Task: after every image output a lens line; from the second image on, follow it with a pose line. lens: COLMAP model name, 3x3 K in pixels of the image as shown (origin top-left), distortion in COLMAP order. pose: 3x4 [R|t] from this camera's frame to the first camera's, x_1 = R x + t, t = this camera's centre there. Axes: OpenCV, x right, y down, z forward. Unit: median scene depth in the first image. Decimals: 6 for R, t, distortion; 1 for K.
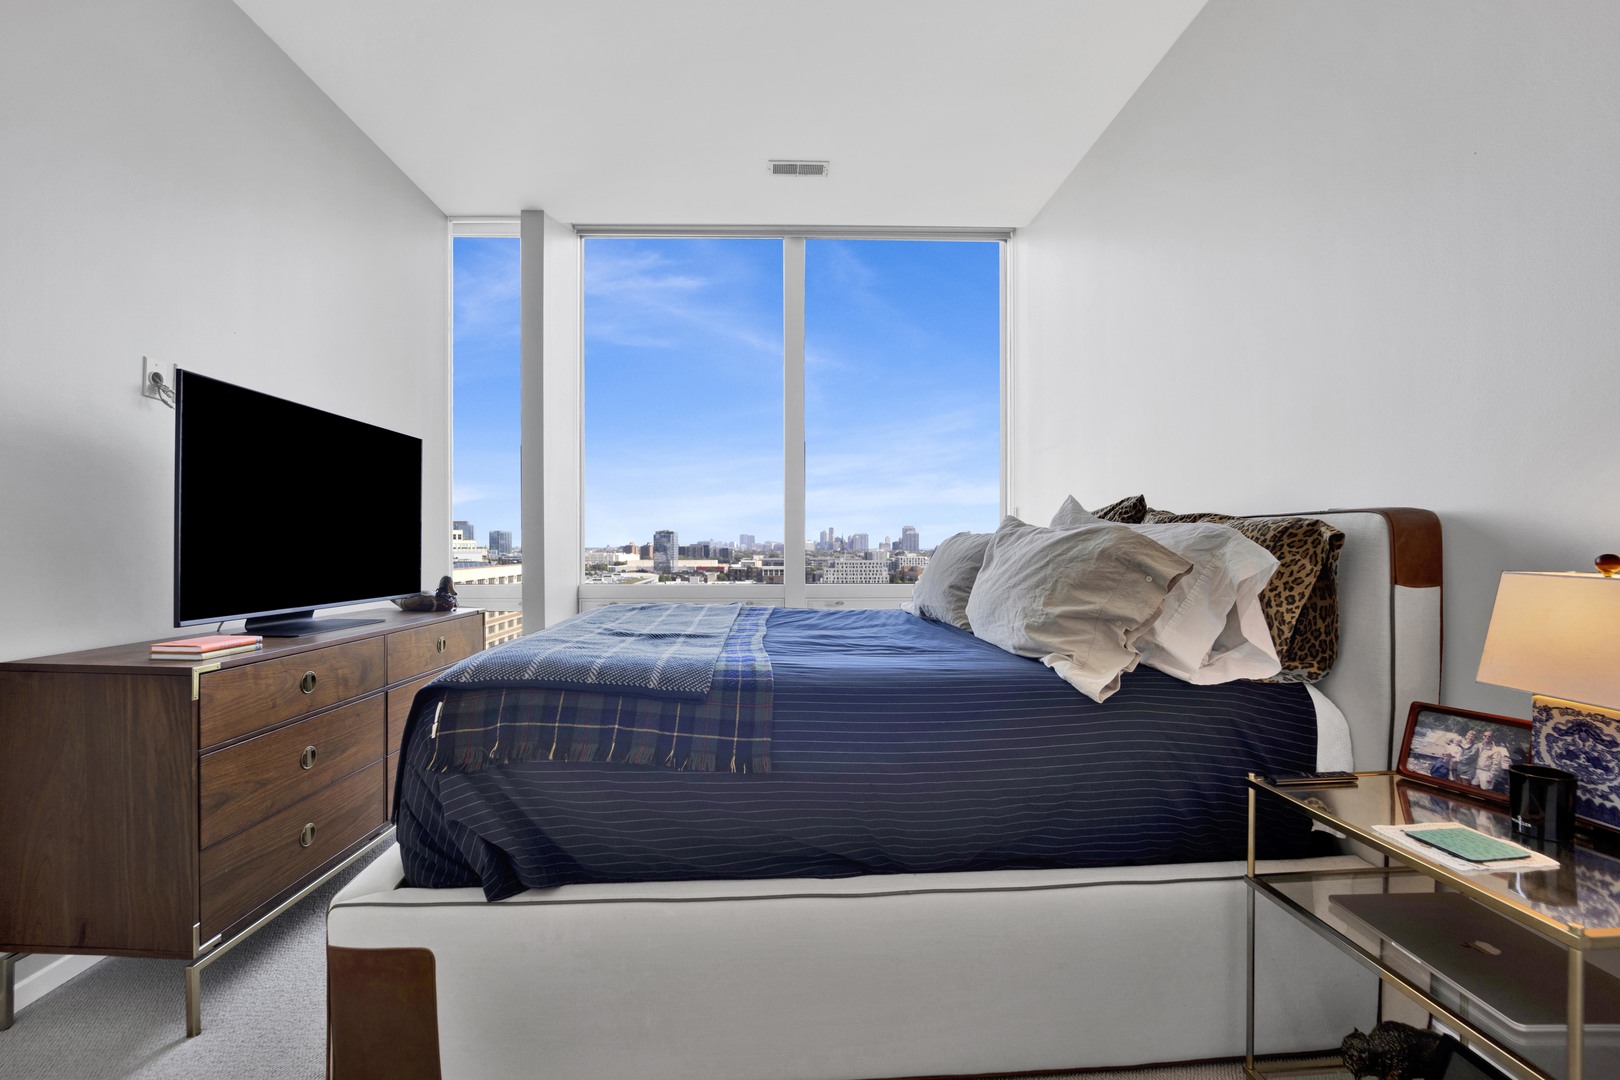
lens RADIAL K [[682.6, 0, 814.8], [0, 682.6, 541.6], [0, 0, 1]] dist [-0.021540, 0.000115]
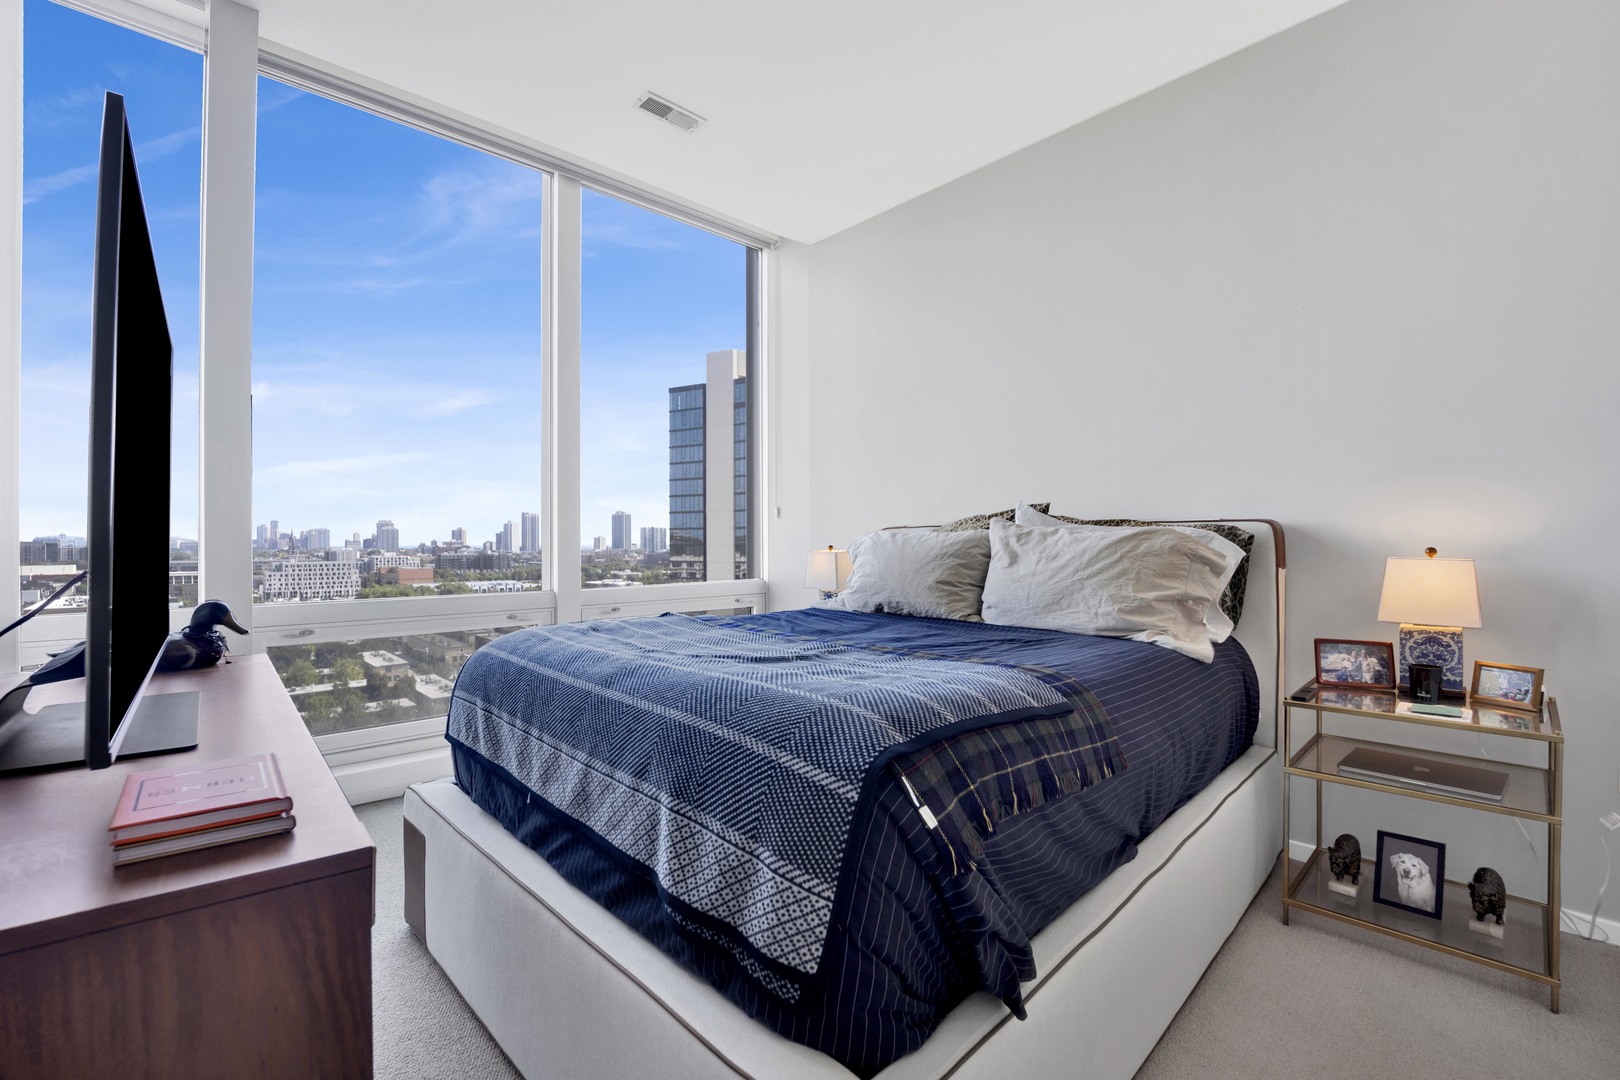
lens RADIAL K [[691.7, 0, 782.4], [0, 691.7, 534.3], [0, 0, 1]] dist [-0.021553, 0.000030]
pose [[0.762020, 0.006338, 0.647523, -0.944083], [-0.002038, 0.999971, -0.007389, -0.000489], [-0.647551, 0.004311, 0.762010, 0.458850]]
